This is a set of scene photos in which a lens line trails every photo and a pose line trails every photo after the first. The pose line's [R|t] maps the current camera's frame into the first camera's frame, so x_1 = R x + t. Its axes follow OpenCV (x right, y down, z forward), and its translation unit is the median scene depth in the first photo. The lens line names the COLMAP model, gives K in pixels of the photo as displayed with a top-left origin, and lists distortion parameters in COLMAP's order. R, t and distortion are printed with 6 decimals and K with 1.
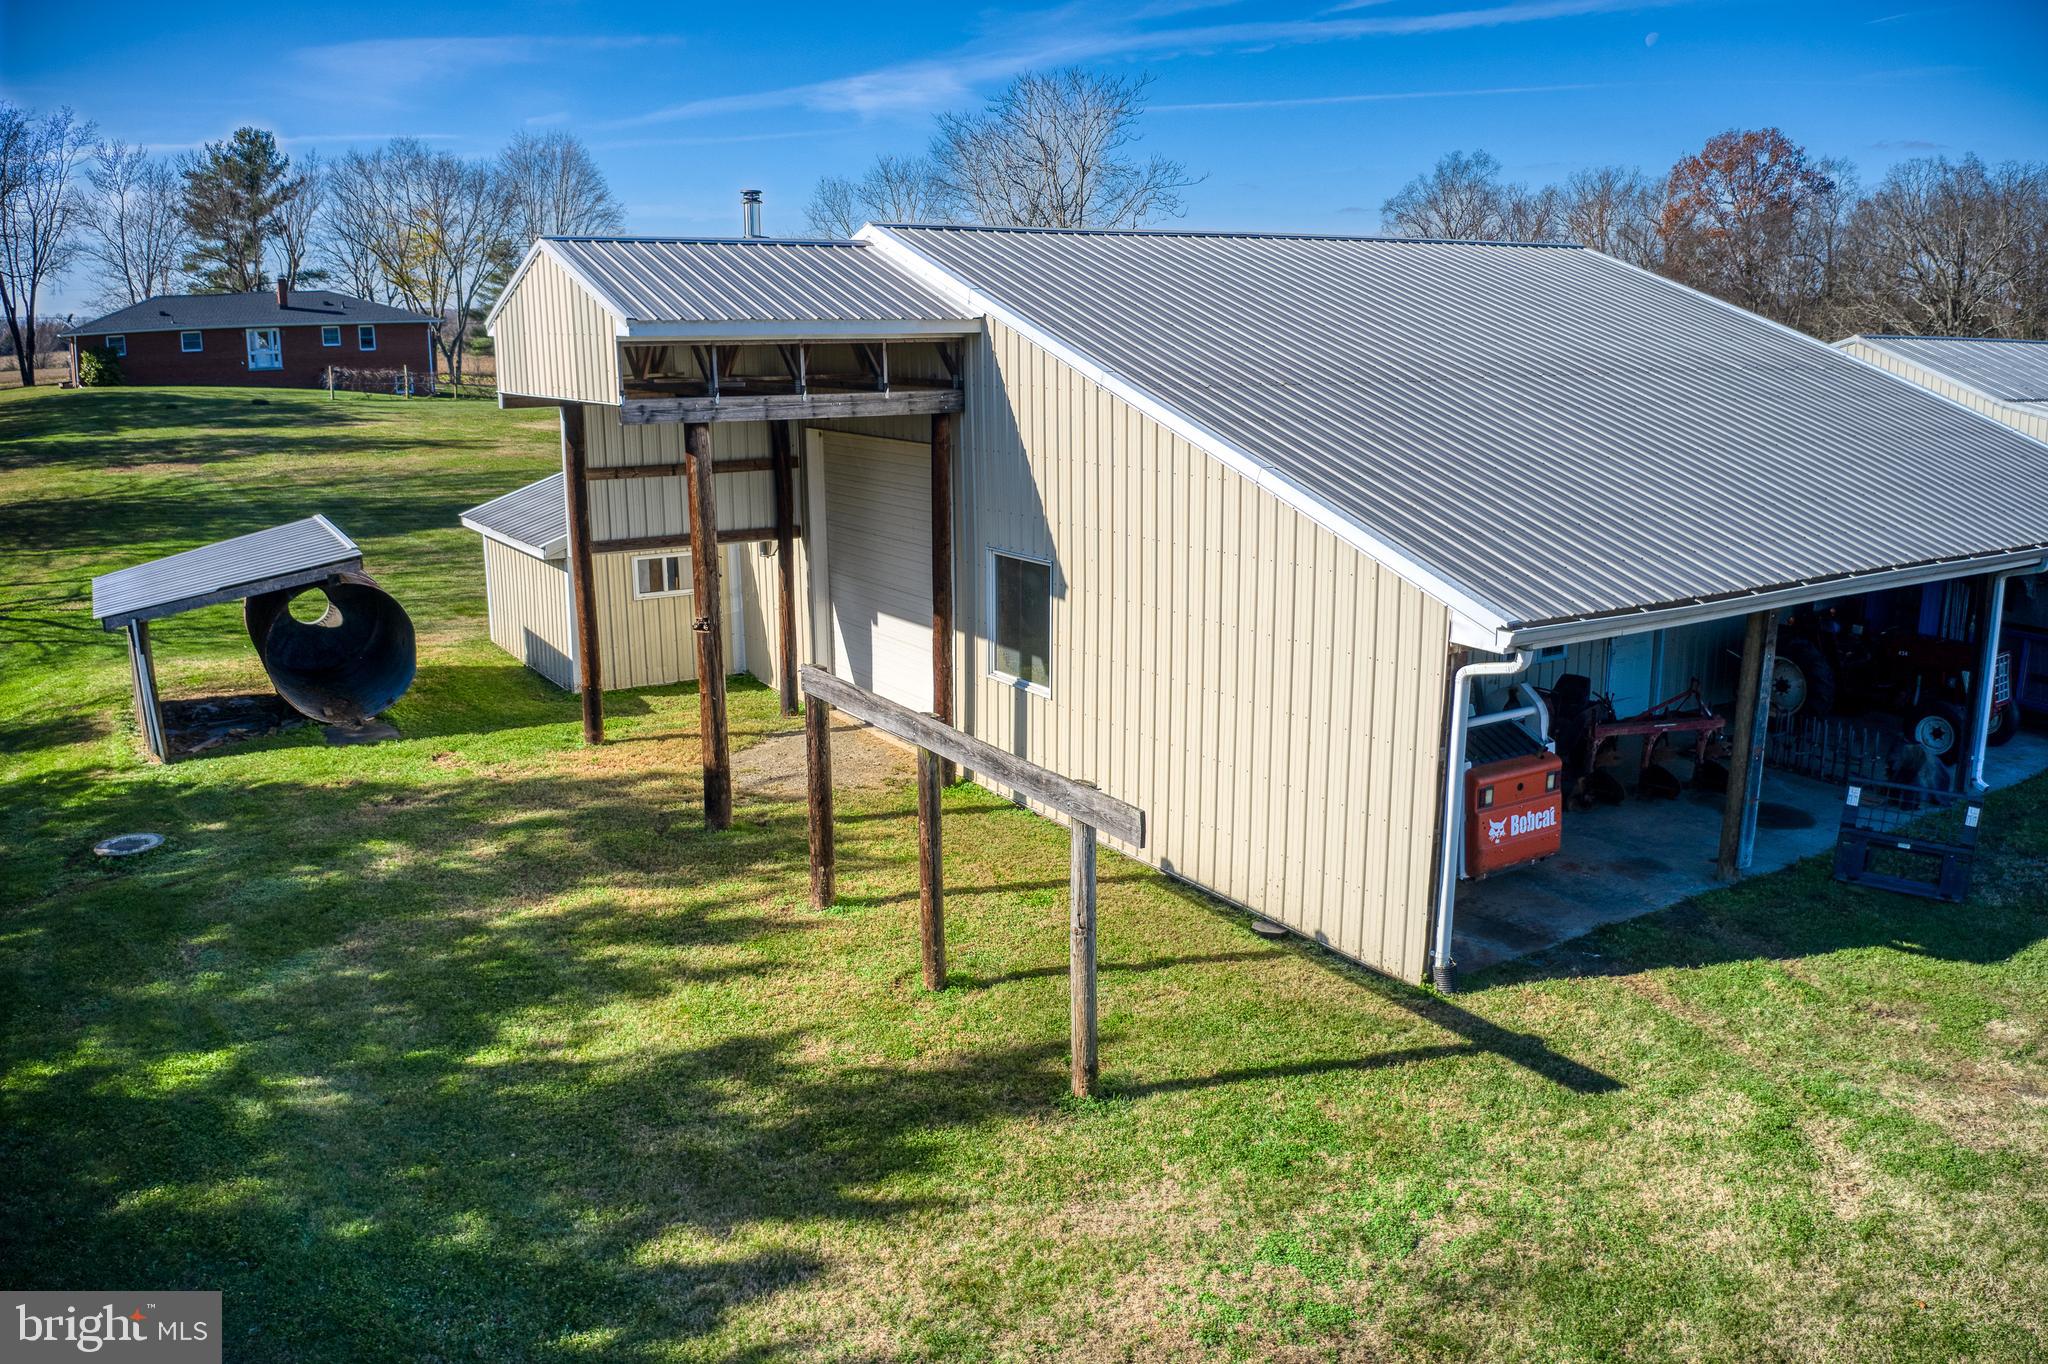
lens RADIAL K [[1594.8, 0, 1036.5], [0, 1594.8, 687.3], [0, 0, 1]] dist [-0.077965, -0.058325]
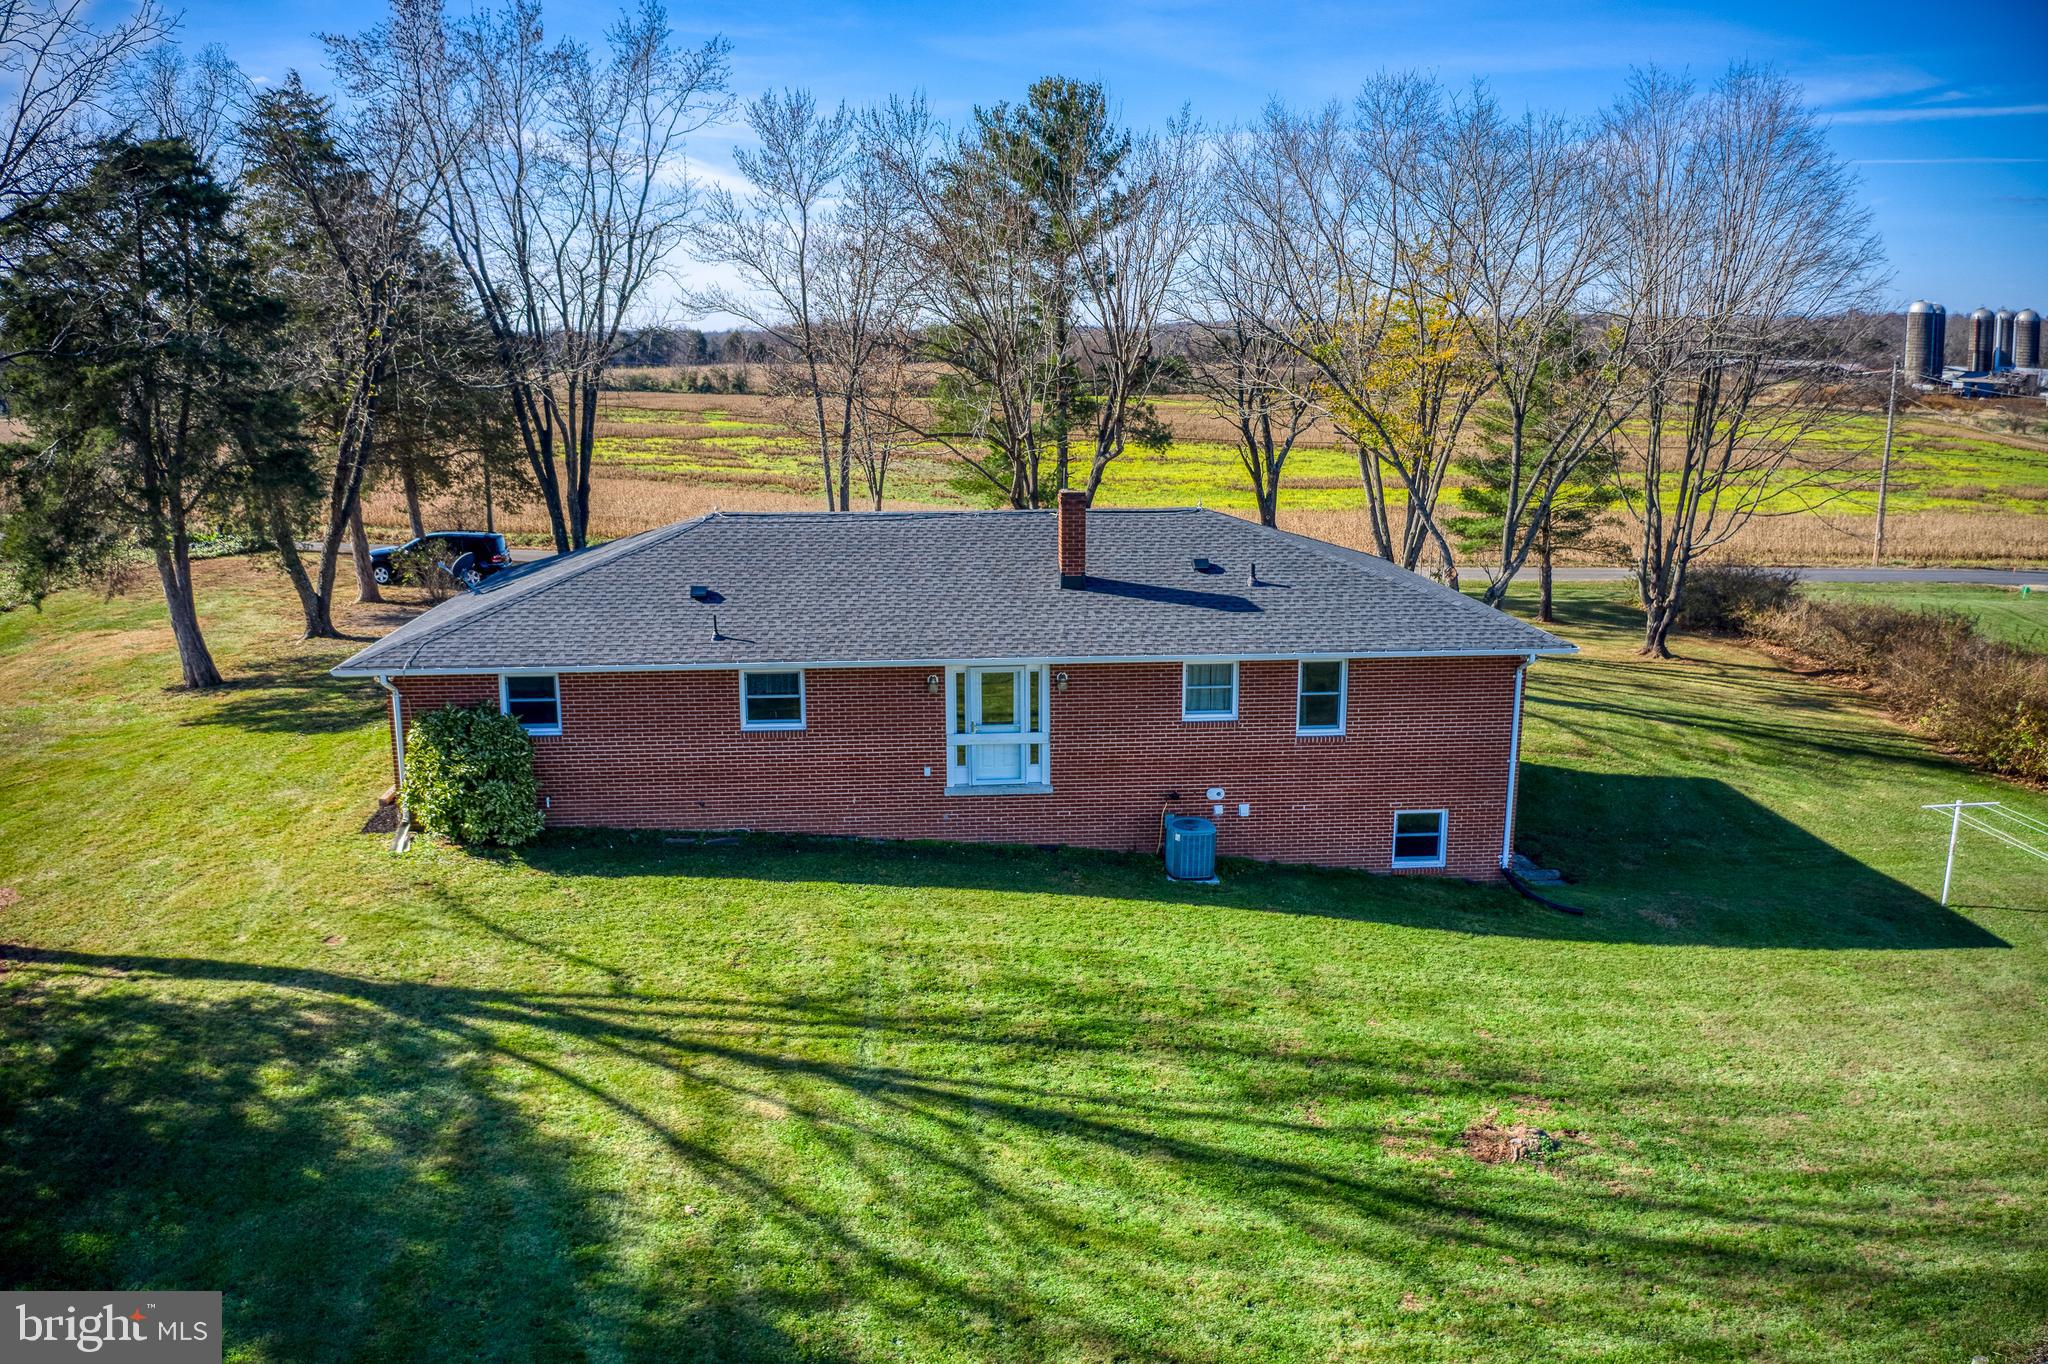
lens RADIAL K [[1594.8, 0, 1021.3], [0, 1594.8, 687.6], [0, 0, 1]] dist [-0.077965, -0.058325]
pose [[0.876312, 0.103628, -0.470467, -0.260567], [-0.106452, 0.994103, 0.020685, -0.174838], [0.469836, 0.031955, 0.882175, 0.543363]]
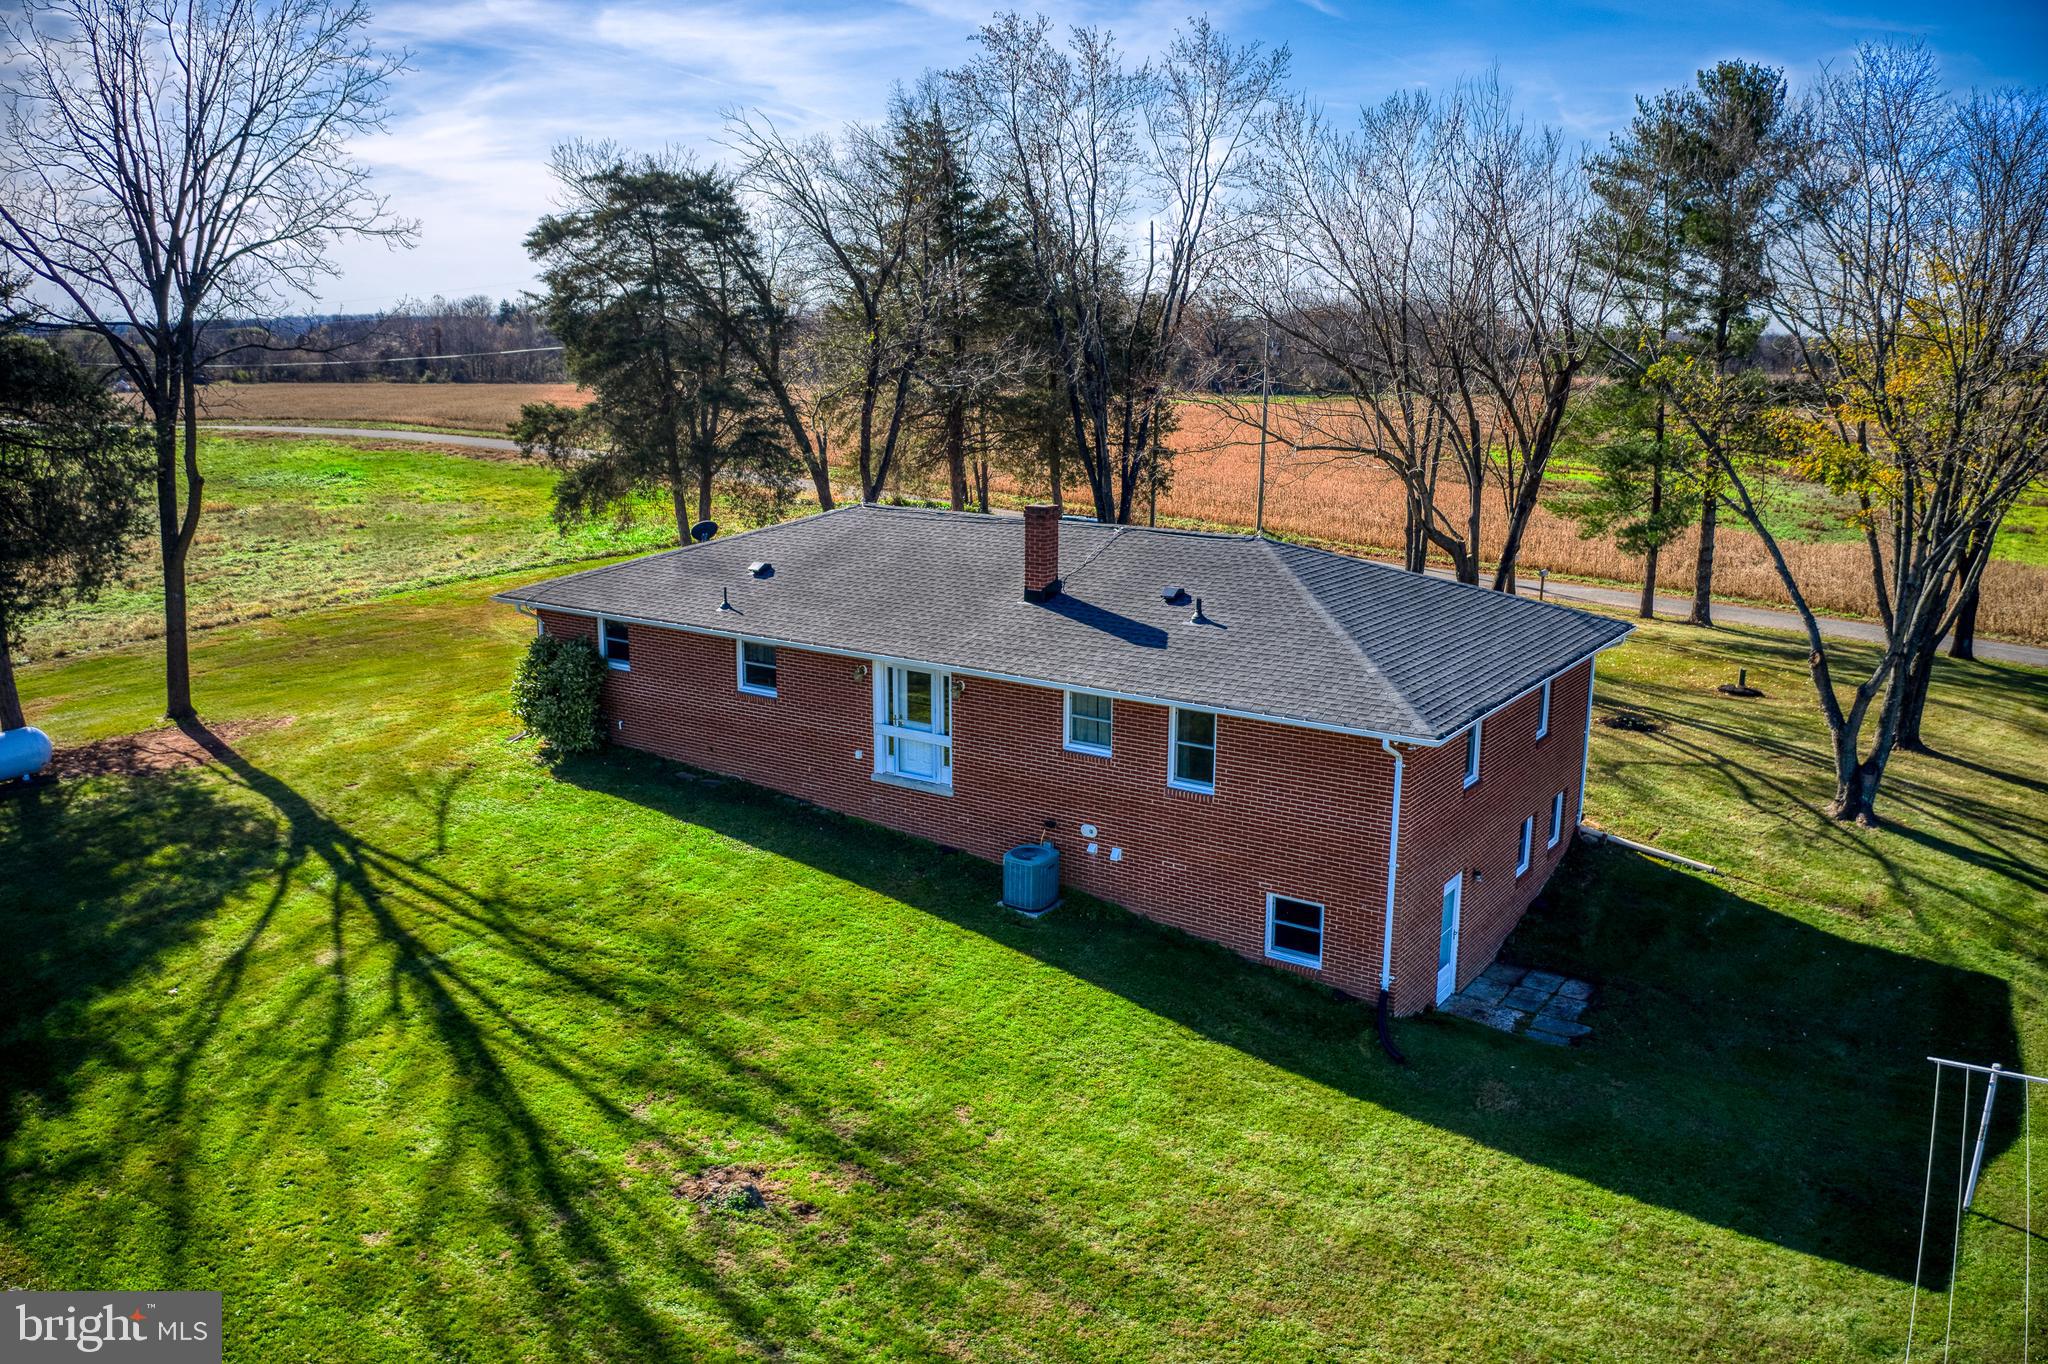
lens RADIAL K [[1594.8, 0, 1018.5], [0, 1594.8, 680.7], [0, 0, 1]] dist [-0.077965, -0.058325]
pose [[0.383777, 0.206013, -0.900152, -0.148091], [-0.212729, 0.968302, 0.130913, -0.205821], [0.898588, 0.141247, 0.415437, 0.660525]]
